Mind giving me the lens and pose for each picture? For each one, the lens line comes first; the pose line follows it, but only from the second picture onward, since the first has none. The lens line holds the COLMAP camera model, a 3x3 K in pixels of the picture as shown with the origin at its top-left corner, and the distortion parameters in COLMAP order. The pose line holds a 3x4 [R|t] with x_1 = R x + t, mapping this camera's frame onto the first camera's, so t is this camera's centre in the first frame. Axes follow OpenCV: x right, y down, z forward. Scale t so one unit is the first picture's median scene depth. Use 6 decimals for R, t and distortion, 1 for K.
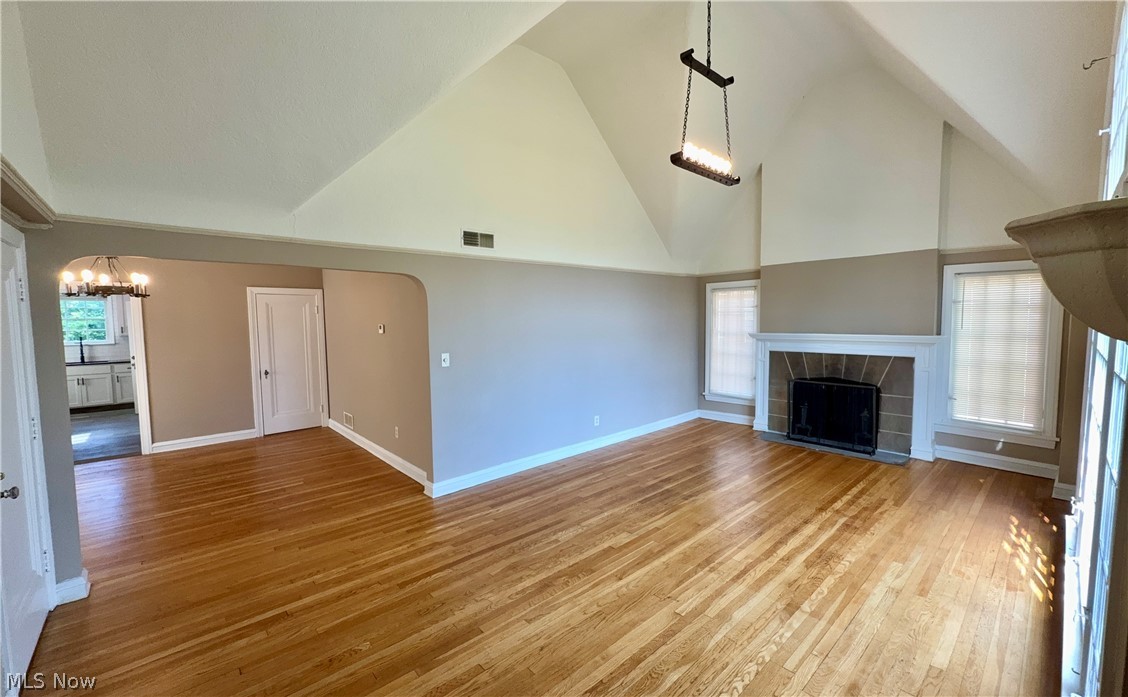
lens RADIAL K [[447.6, 0, 563.9], [0, 447.6, 350.4], [0, 0, 1]] dist [0.000118, 0.000107]
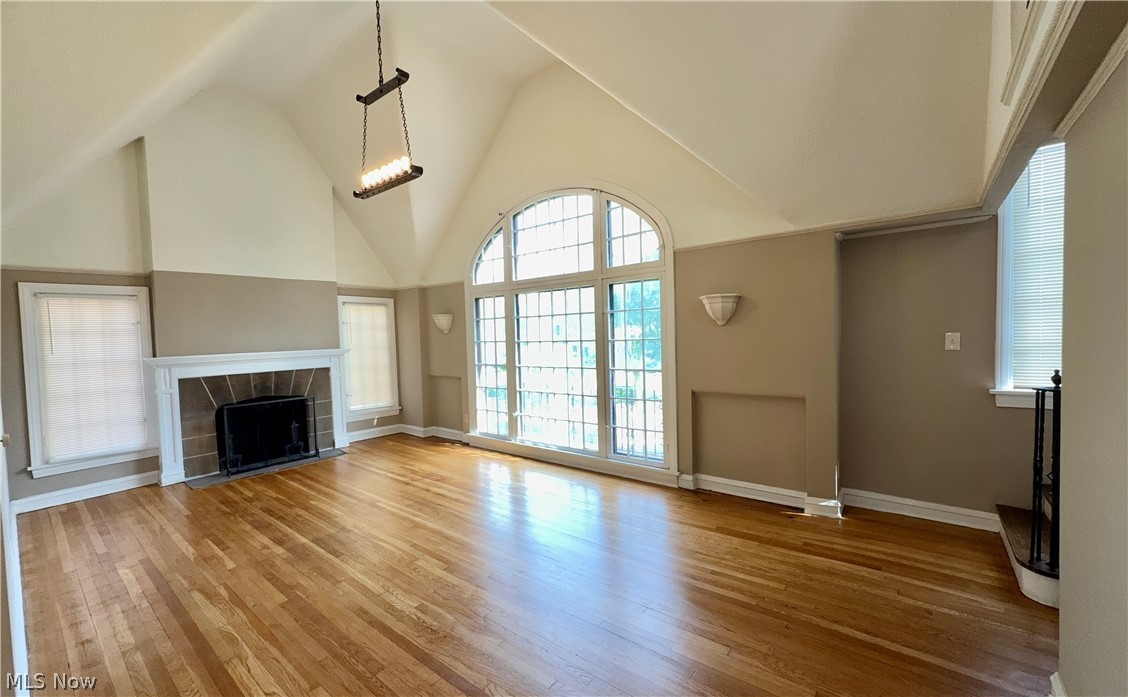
lens RADIAL K [[447.6, 0, 565.6], [0, 447.6, 349.2], [0, 0, 1]] dist [0.000118, 0.000107]
pose [[-0.161200, -0.017470, 0.986767, -0.552667], [0.105670, 0.993790, 0.034856, -0.008079], [-0.981248, 0.109891, -0.158352, 0.570187]]
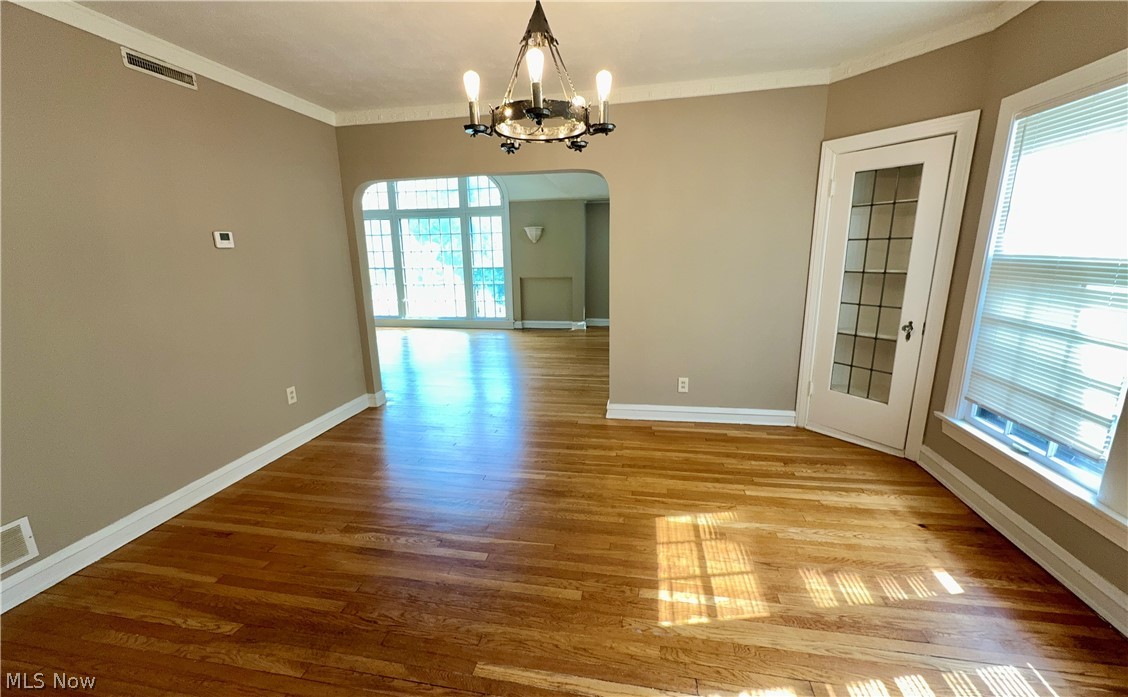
lens RADIAL K [[447.6, 0, 564.5], [0, 447.6, 348.6], [0, 0, 1]] dist [0.000118, 0.000107]
pose [[-0.607182, -0.152012, 0.779886, -1.262090], [0.079729, 0.964919, 0.250151, -0.023099], [-0.790553, 0.214066, -0.573761, 1.151400]]
